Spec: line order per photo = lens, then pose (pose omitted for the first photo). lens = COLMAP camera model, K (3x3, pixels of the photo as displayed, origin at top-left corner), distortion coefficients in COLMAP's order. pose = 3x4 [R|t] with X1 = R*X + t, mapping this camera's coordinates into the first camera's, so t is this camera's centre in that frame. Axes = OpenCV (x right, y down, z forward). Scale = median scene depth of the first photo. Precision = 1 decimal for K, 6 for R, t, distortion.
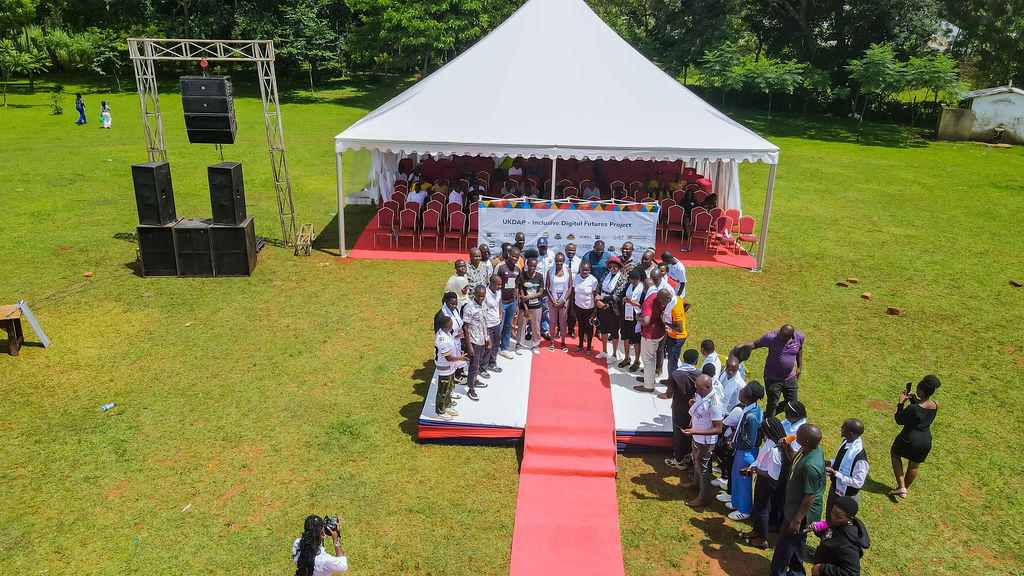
lens RADIAL K [[759.2, 0, 505.2], [0, 759.2, 294.6], [0, 0, 1]] dist [0.021279, -0.003443]
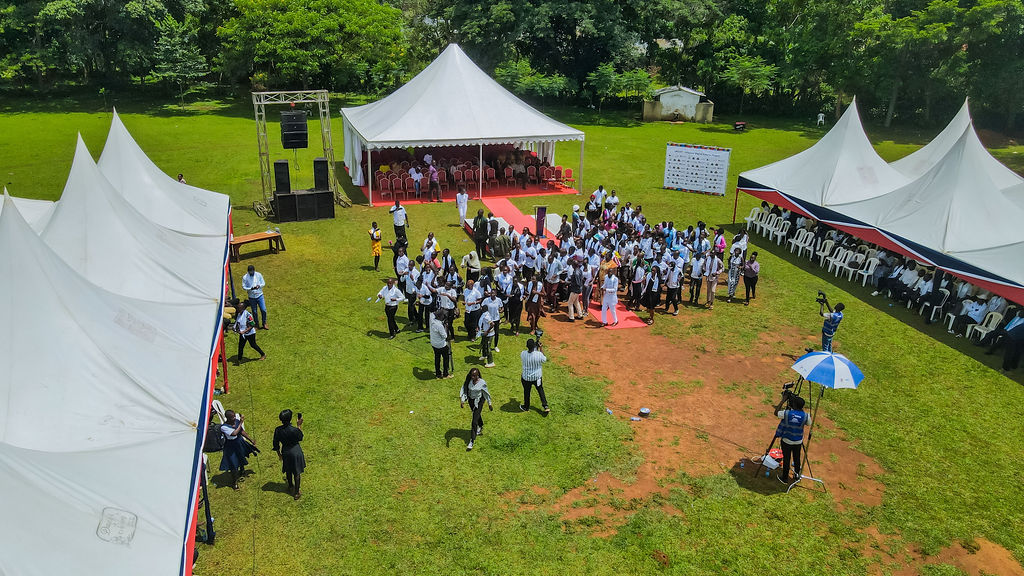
lens RADIAL K [[759.2, 0, 506.2], [0, 759.2, 285.7], [0, 0, 1]] dist [0.021279, -0.003443]
pose [[0.939910, -0.120387, 0.319494, -0.545069], [0.119067, 0.992602, 0.023738, 0.143622], [-0.319988, 0.015730, 0.947291, -0.874578]]
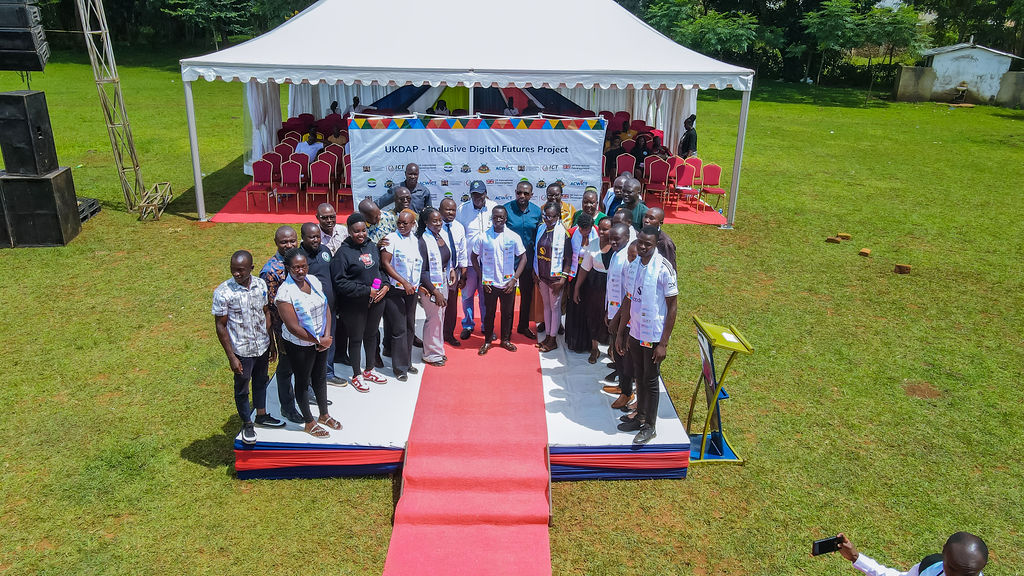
lens RADIAL K [[759.2, 0, 505.1], [0, 759.2, 293.9], [0, 0, 1]] dist [0.021279, -0.003443]
pose [[0.997358, -0.026349, 0.067697, 0.041410], [0.025808, 0.999628, 0.008847, 0.026848], [-0.067905, -0.007077, 0.997667, 0.220851]]
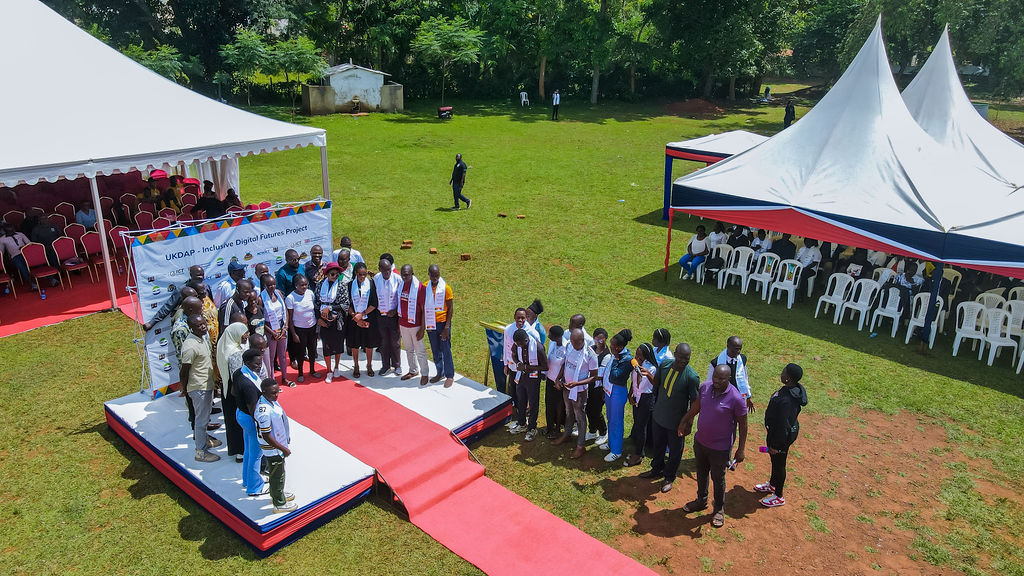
lens RADIAL K [[759.2, 0, 507.1], [0, 759.2, 287.8], [0, 0, 1]] dist [0.021279, -0.003443]
pose [[0.634132, -0.270080, 0.724523, -0.264465], [0.266686, 0.955913, 0.122922, -0.052868], [-0.725779, 0.115271, 0.678201, 0.173106]]
